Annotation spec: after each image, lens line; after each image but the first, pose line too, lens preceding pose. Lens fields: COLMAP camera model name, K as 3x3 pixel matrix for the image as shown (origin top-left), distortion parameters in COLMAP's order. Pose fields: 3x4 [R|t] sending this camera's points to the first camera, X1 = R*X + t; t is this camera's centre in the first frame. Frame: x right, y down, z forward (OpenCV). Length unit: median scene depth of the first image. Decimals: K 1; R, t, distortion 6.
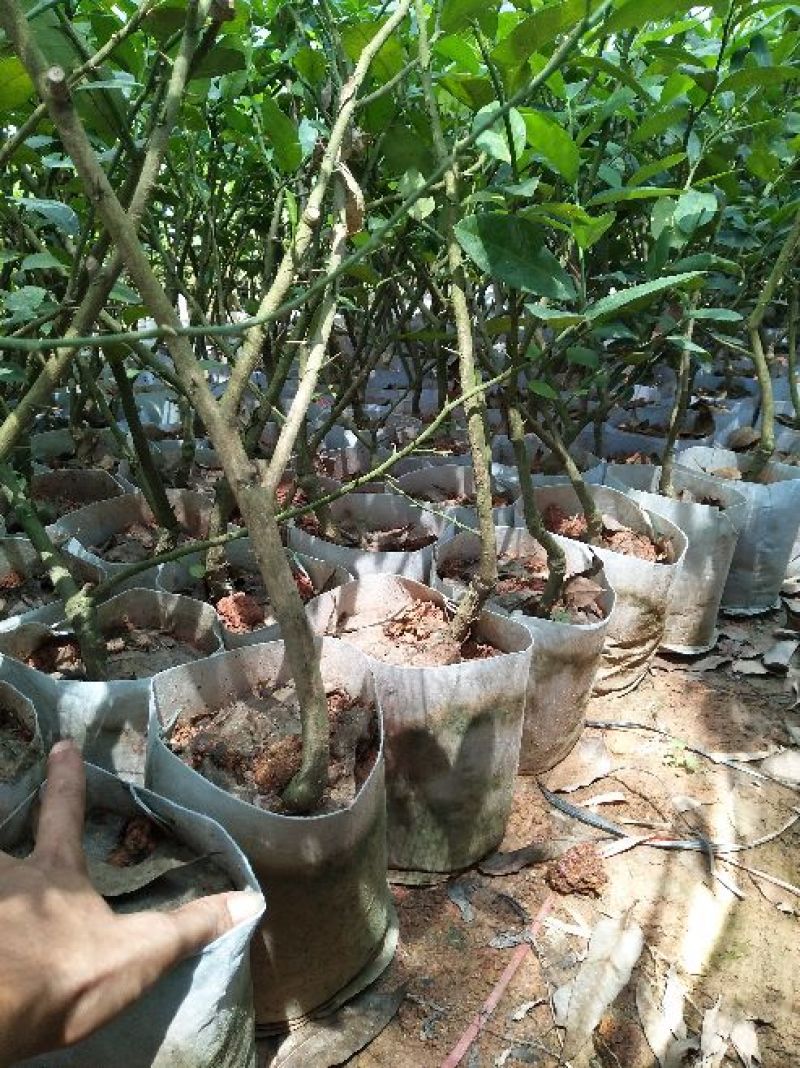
lens RADIAL K [[810.3, 0, 400.0], [0, 810.3, 534.0], [0, 0, 1]] dist [0.072942, -0.120273]
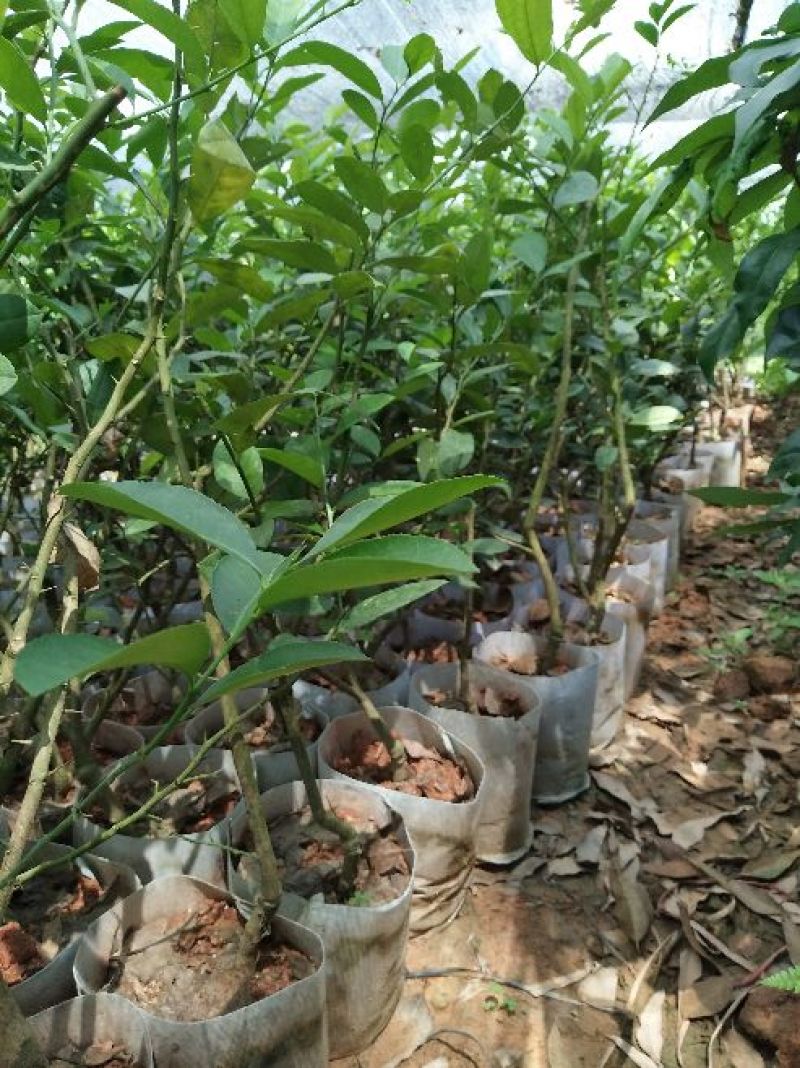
lens RADIAL K [[810.3, 0, 400.0], [0, 810.3, 534.0], [0, 0, 1]] dist [0.072942, -0.120273]
pose [[0.978419, -0.081253, 0.189983, 0.073225], [0.106125, 0.986512, -0.124629, -0.157340], [-0.177294, 0.142101, 0.973845, -0.020492]]
